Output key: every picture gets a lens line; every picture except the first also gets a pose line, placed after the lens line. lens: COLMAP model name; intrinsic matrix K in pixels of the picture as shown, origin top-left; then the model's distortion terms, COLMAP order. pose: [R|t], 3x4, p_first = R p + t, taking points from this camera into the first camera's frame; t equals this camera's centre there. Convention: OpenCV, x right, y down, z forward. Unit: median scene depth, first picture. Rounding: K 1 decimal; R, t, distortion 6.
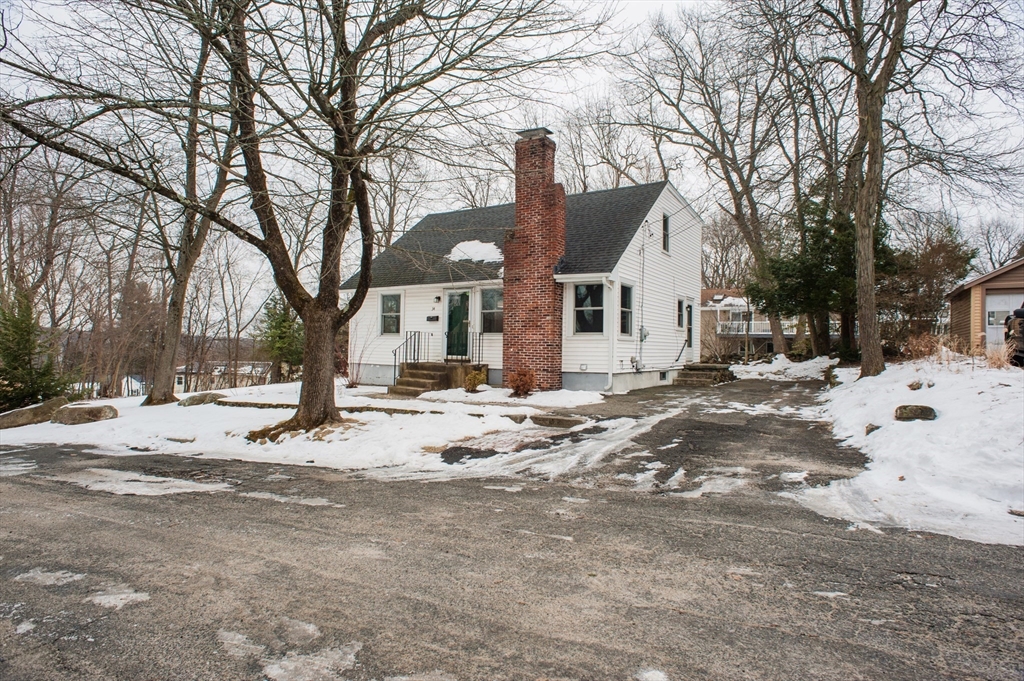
lens RADIAL K [[588.6, 0, 508.1], [0, 588.6, 342.4], [0, 0, 1]] dist [-0.095605, 0.056236]
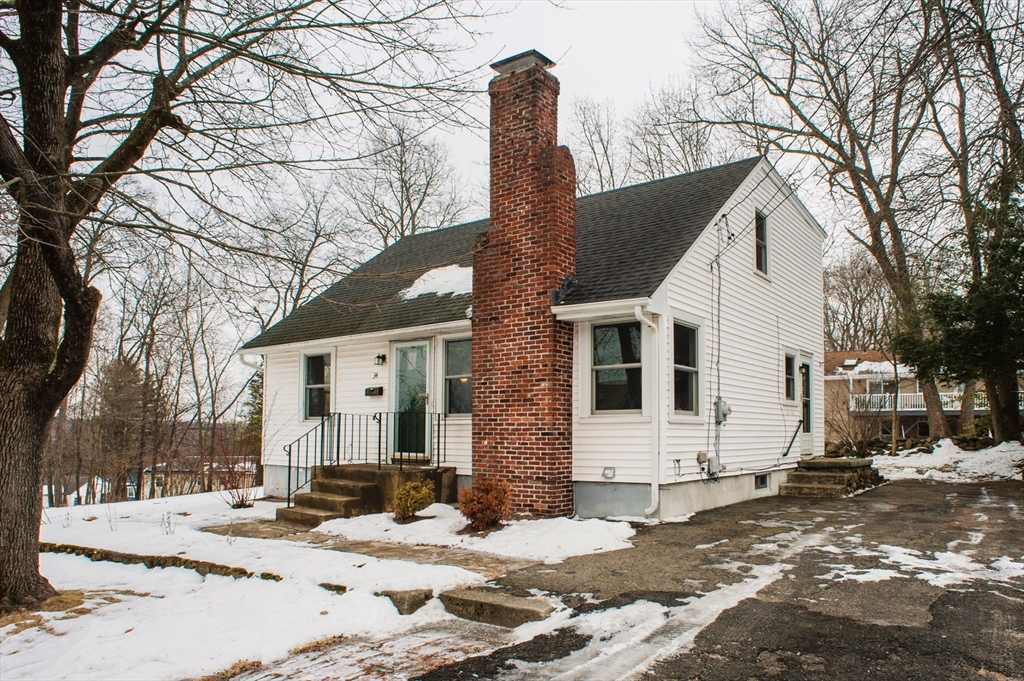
lens RADIAL K [[728.0, 0, 566.0], [0, 728.0, 414.3], [0, 0, 1]] dist [-0.102659, 0.084796]
pose [[0.999416, -0.014801, -0.030794, 0.094231], [0.014265, 0.999744, -0.017573, -0.001238], [0.031047, 0.017124, 0.999371, 0.269867]]
